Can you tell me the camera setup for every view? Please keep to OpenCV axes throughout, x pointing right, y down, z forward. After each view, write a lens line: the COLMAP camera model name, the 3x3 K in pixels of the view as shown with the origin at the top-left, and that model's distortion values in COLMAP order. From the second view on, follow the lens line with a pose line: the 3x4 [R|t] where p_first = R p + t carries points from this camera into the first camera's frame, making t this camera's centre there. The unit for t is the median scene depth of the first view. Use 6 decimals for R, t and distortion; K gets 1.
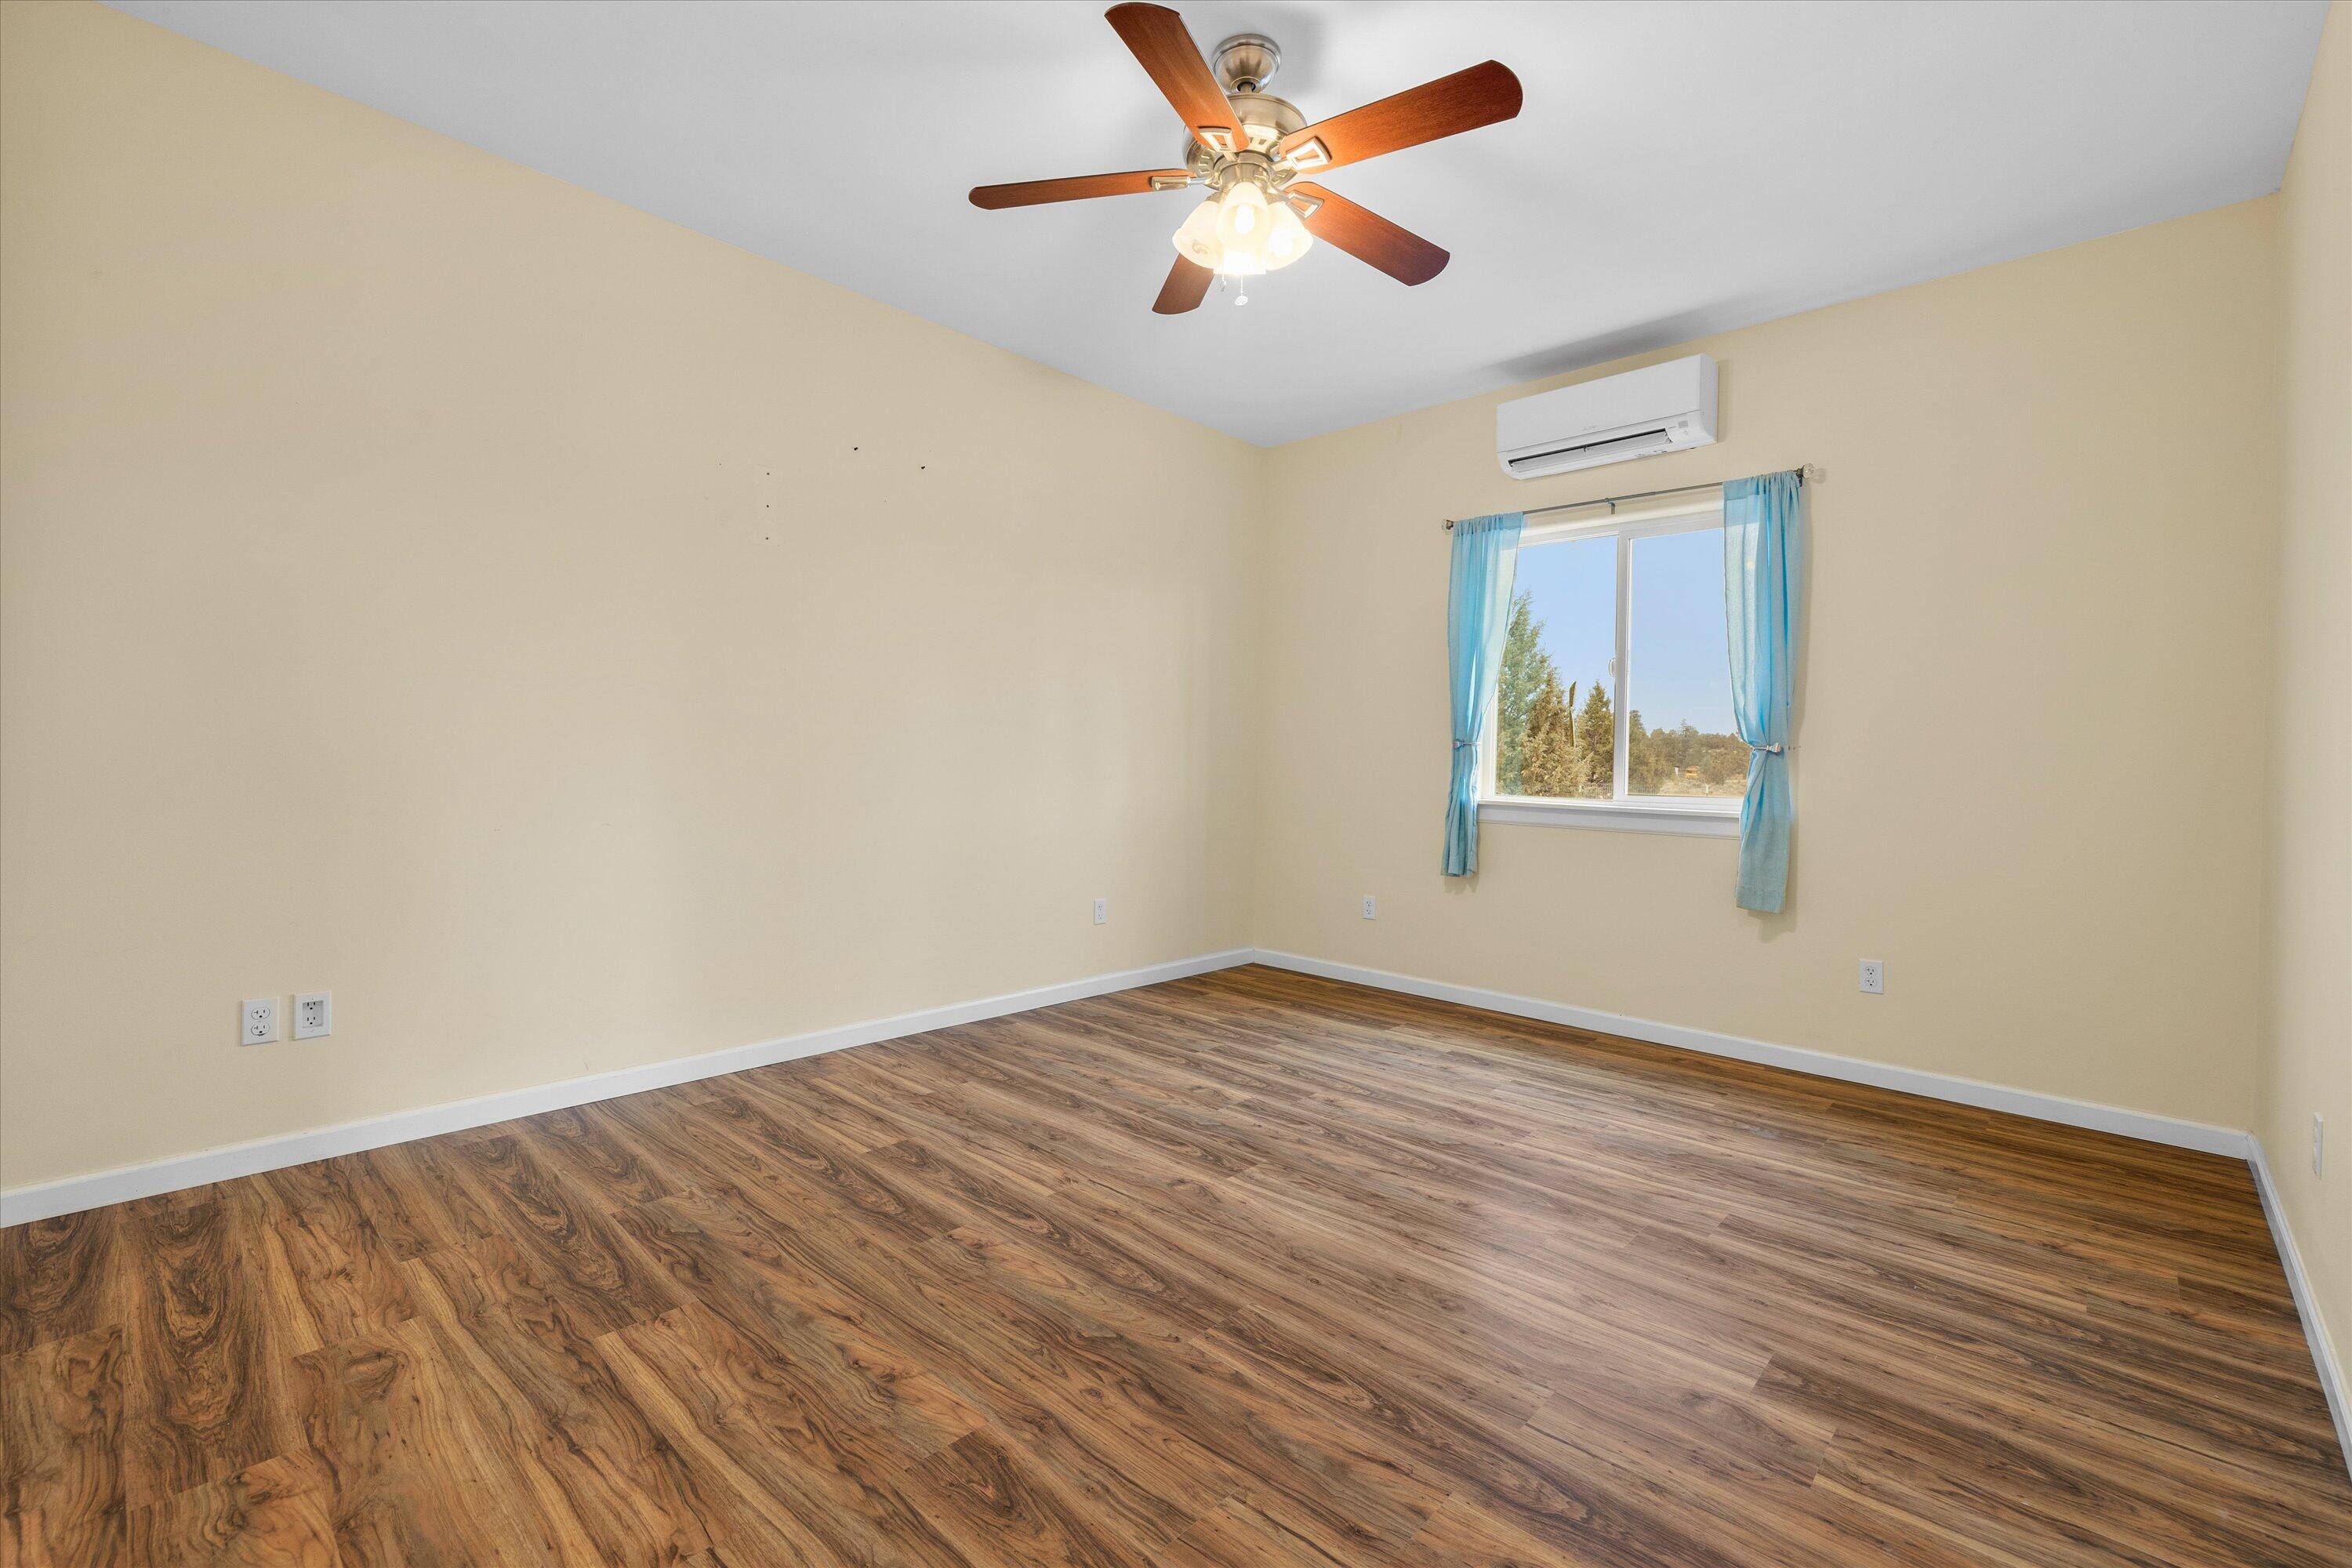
lens RADIAL K [[1006.5, 0, 1176.0], [0, 1006.5, 784.0], [0, 0, 1]] dist [0.003217, -0.000124]
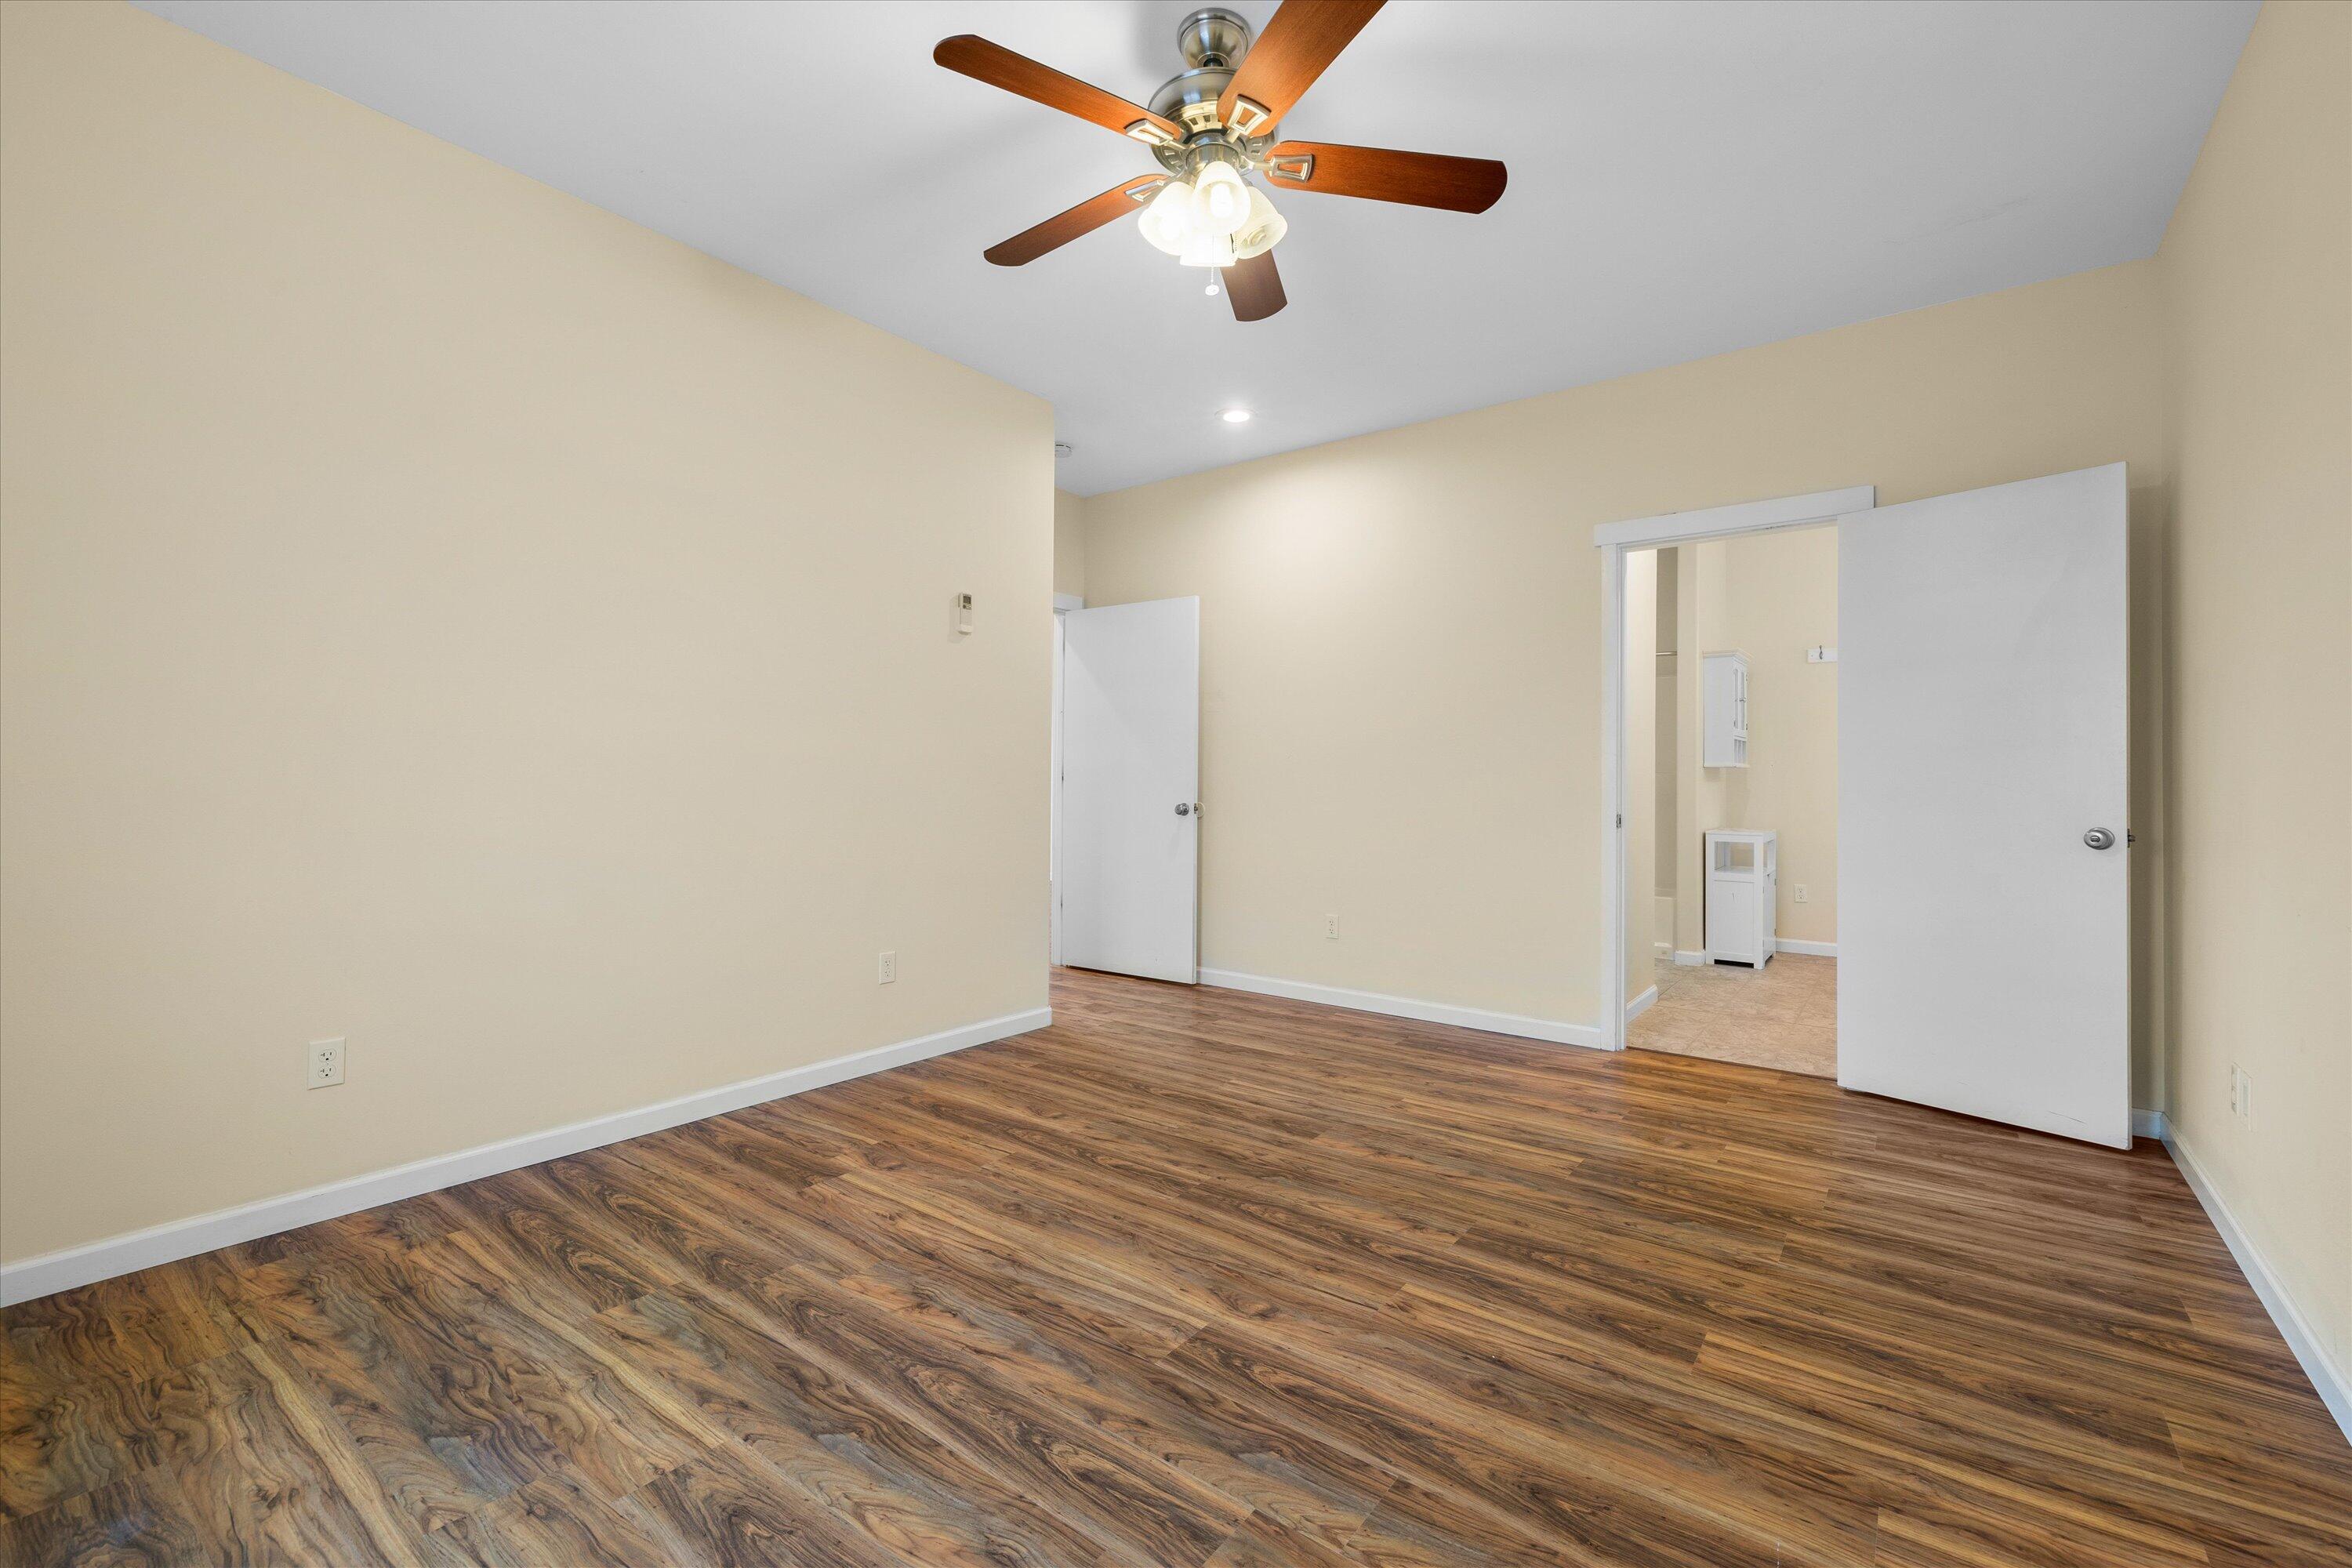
lens RADIAL K [[1006.5, 0, 1176.0], [0, 1006.5, 784.0], [0, 0, 1]] dist [0.003217, -0.000124]
pose [[-0.994401, -0.027006, -0.102165, 0.187374], [-0.030092, 0.999132, 0.028787, -0.048589], [0.101299, 0.031701, -0.994351, 1.995209]]
